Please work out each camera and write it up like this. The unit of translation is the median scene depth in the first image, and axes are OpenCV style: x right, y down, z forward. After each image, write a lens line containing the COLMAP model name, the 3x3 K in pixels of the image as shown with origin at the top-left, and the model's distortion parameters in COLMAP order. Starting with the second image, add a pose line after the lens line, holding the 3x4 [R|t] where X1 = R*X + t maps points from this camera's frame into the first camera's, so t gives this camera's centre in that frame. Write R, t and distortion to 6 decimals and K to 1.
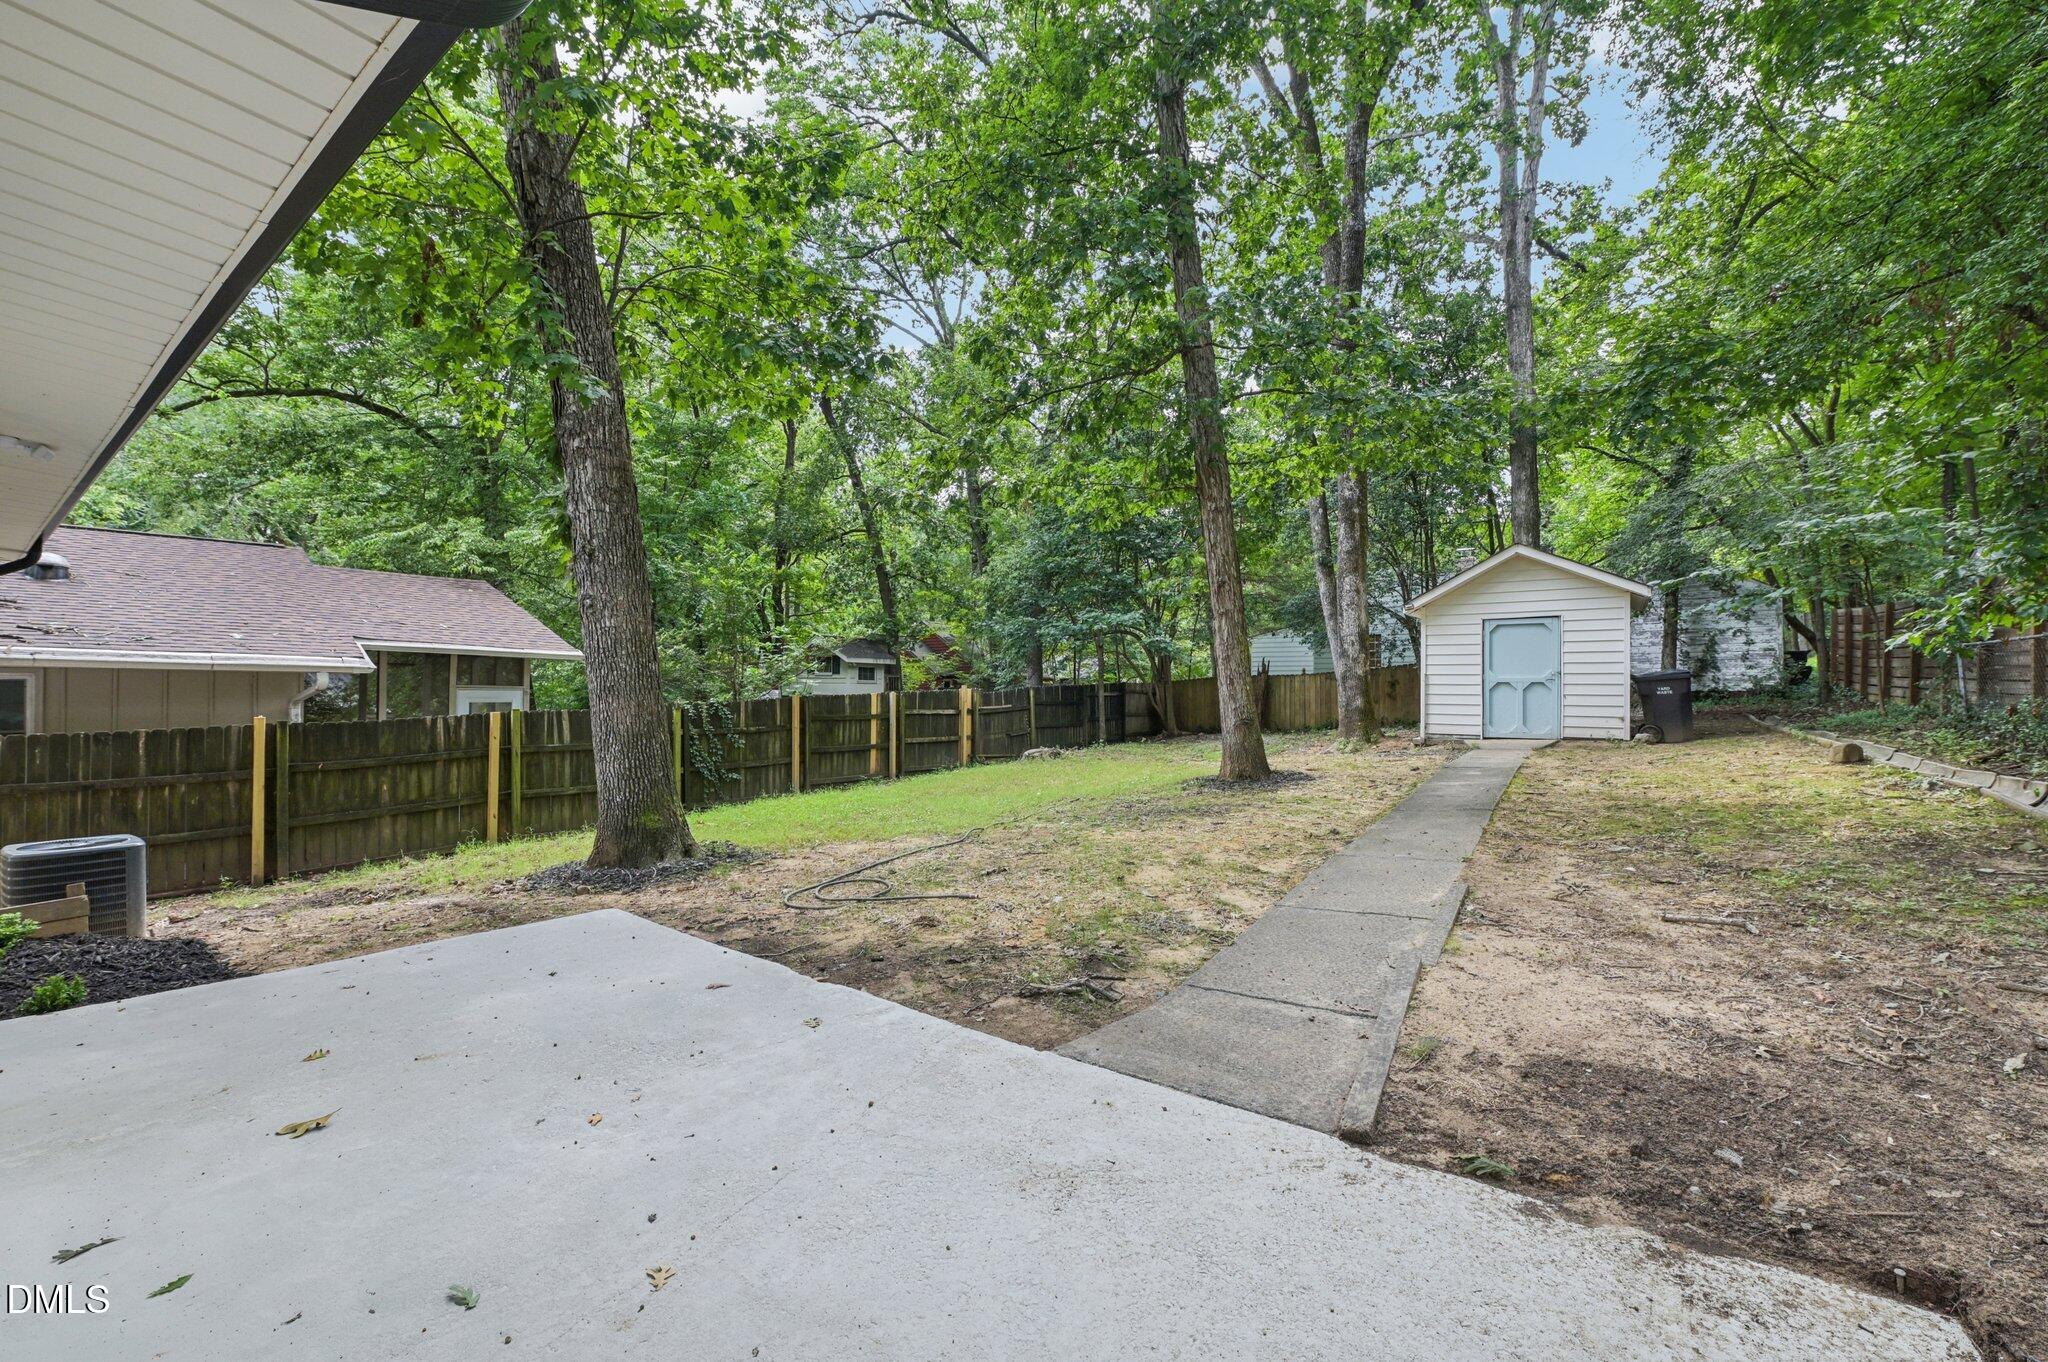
lens RADIAL K [[837.3, 0, 1032.7], [0, 837.3, 682.3], [0, 0, 1]] dist [-0.011212, -0.004923]
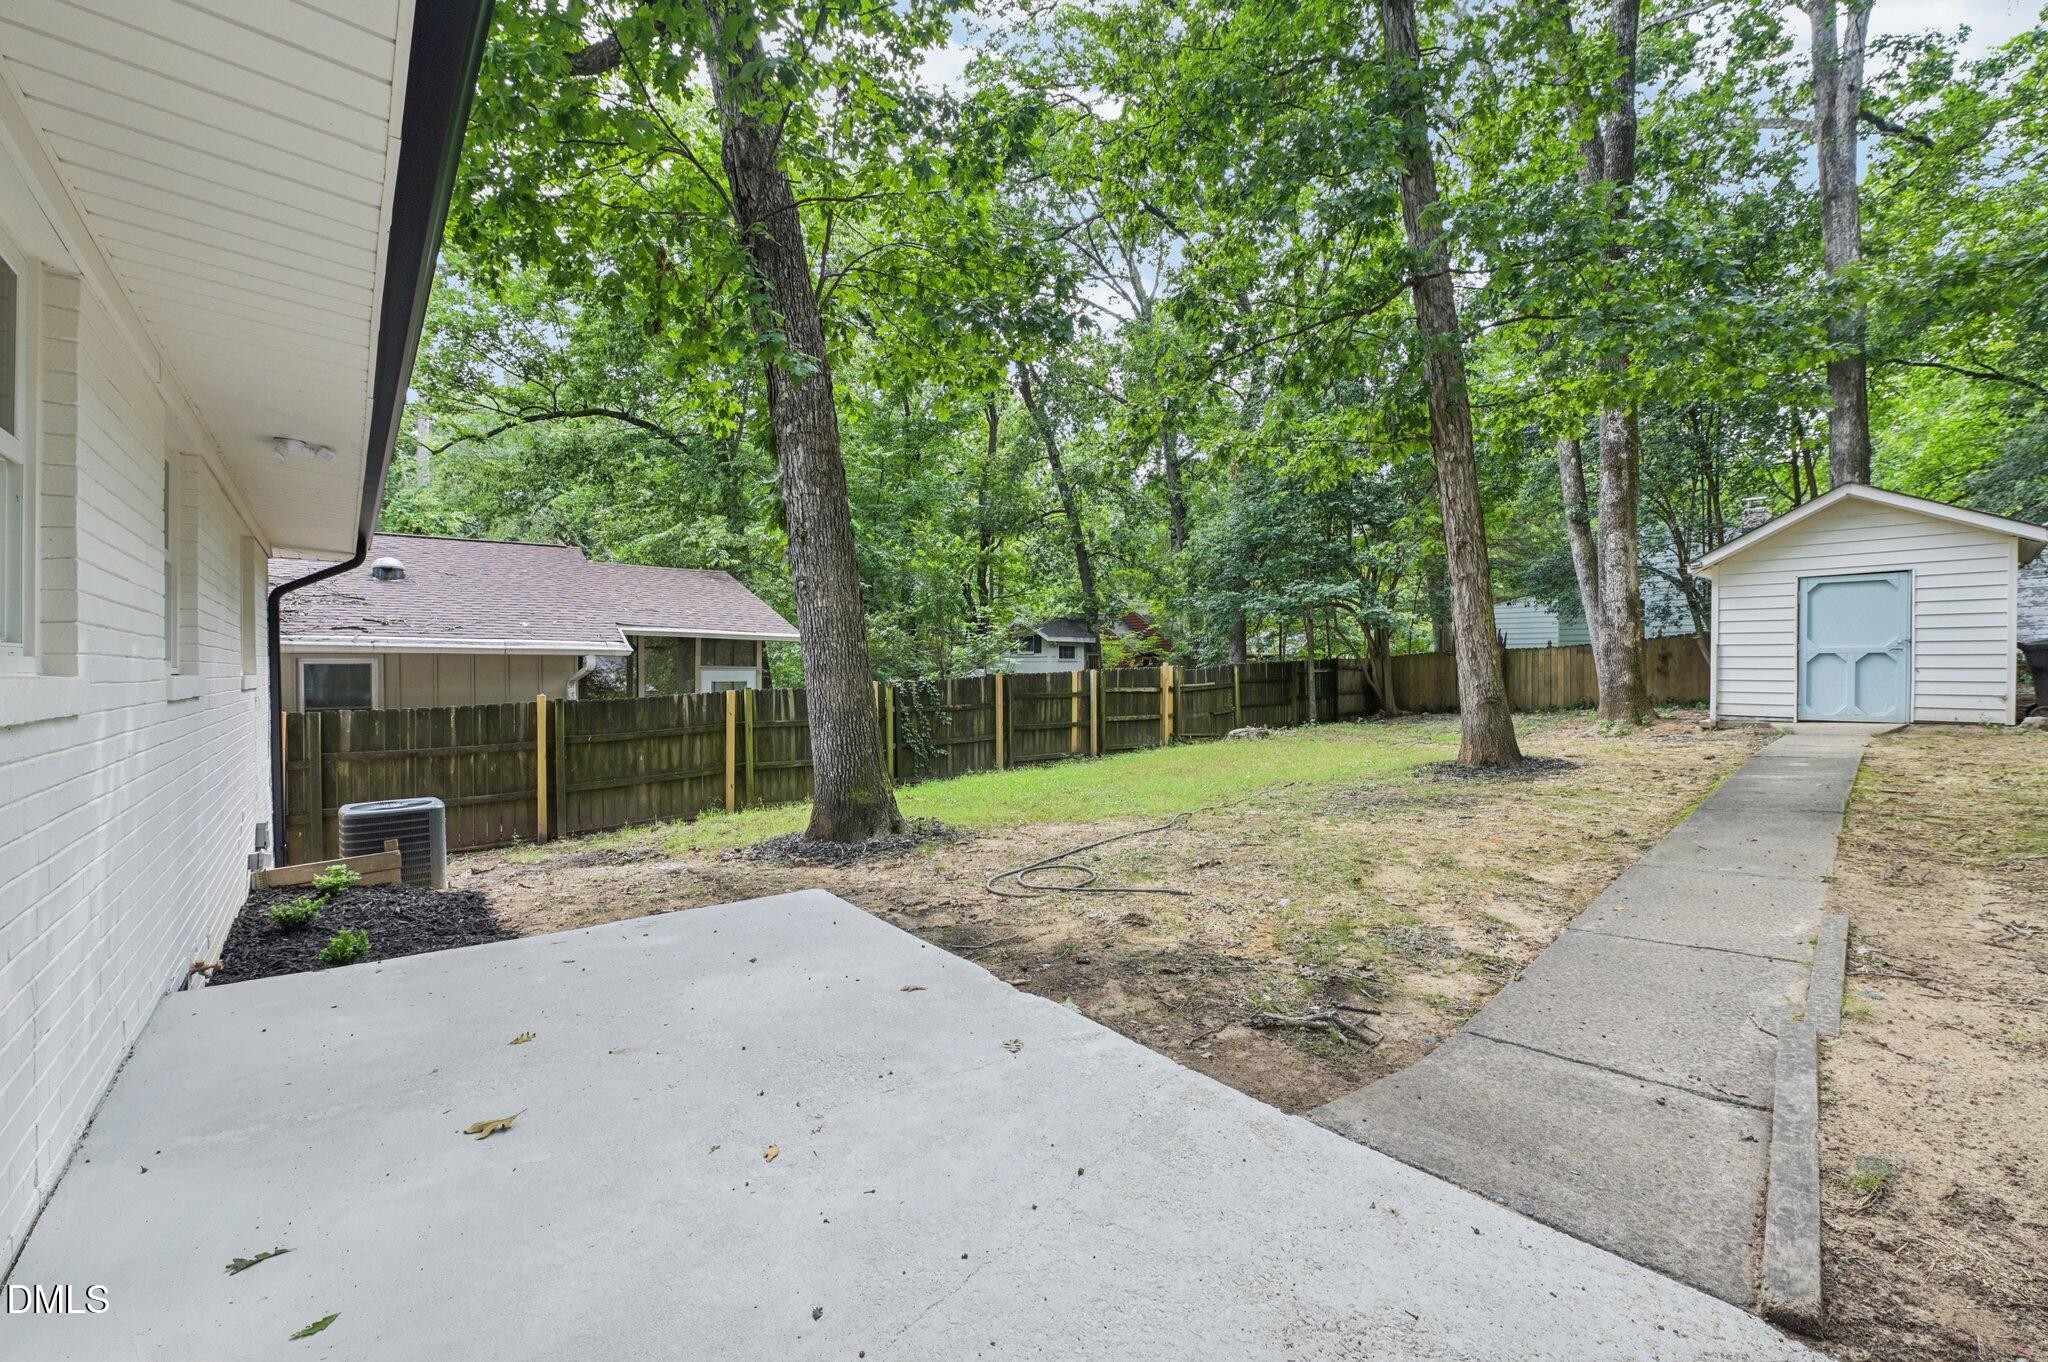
lens RADIAL K [[826.7, 0, 1032.5], [0, 826.7, 683.5], [0, 0, 1]] dist [-0.020281, -0.000042]
pose [[0.971882, -0.002511, -0.235455, -0.012876], [0.009018, 0.999607, 0.026560, 0.002224], [0.235295, -0.027937, 0.971522, 0.057922]]
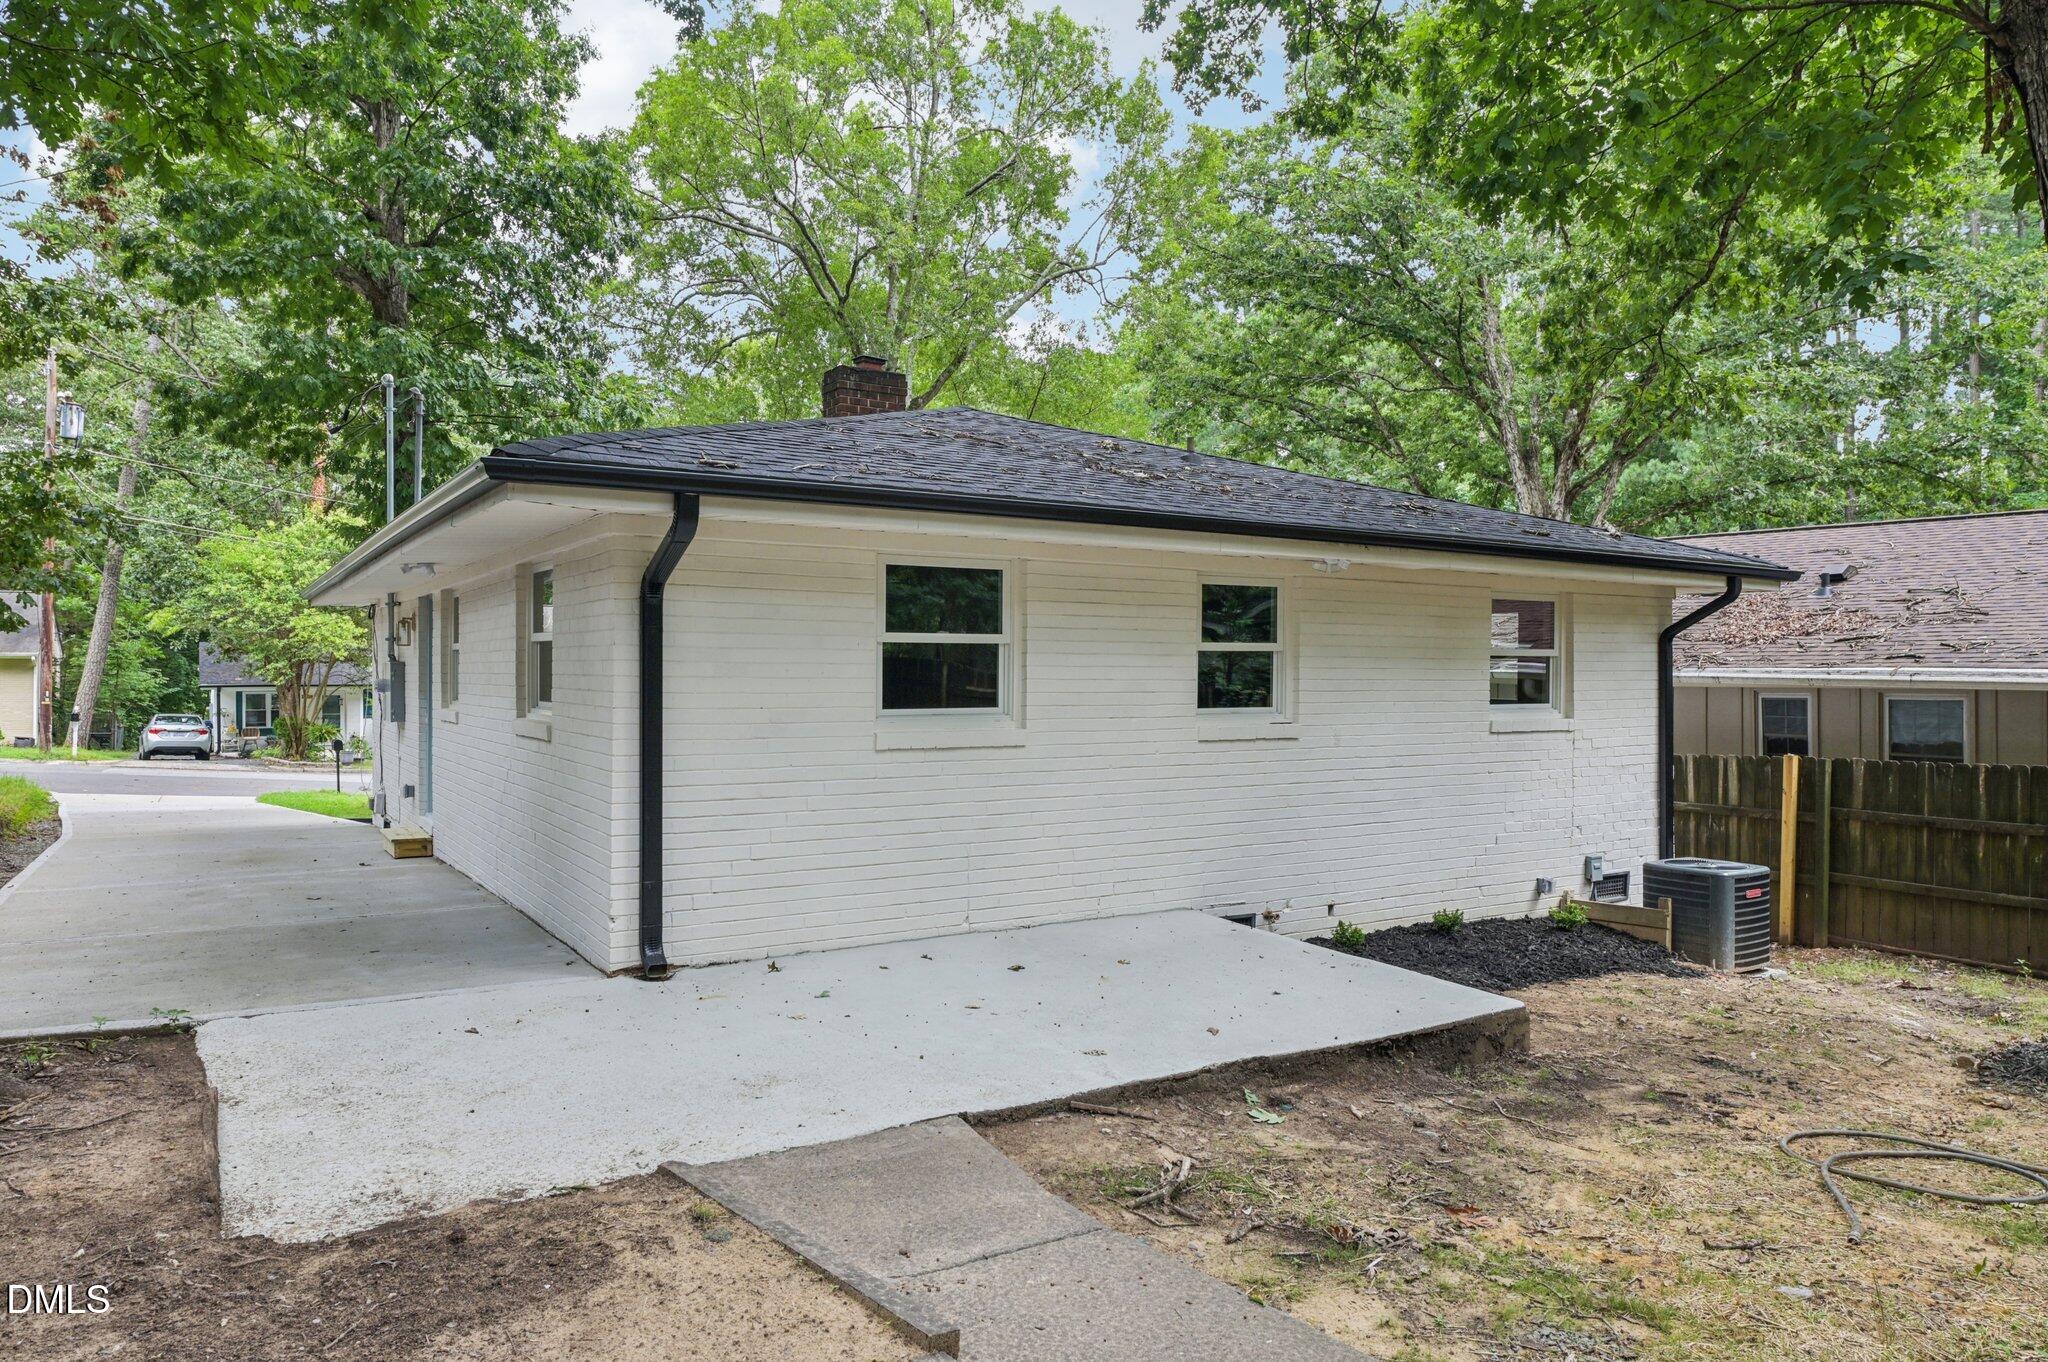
lens RADIAL K [[1310.4, 0, 1026.4], [0, 1310.4, 676.7], [0, 0, 1]] dist [-0.000681, 0.000350]
pose [[-0.370305, -0.000556, -0.928910, 0.436650], [0.002650, 0.999995, -0.001654, -0.026469], [0.928907, -0.003074, -0.370301, 0.497187]]
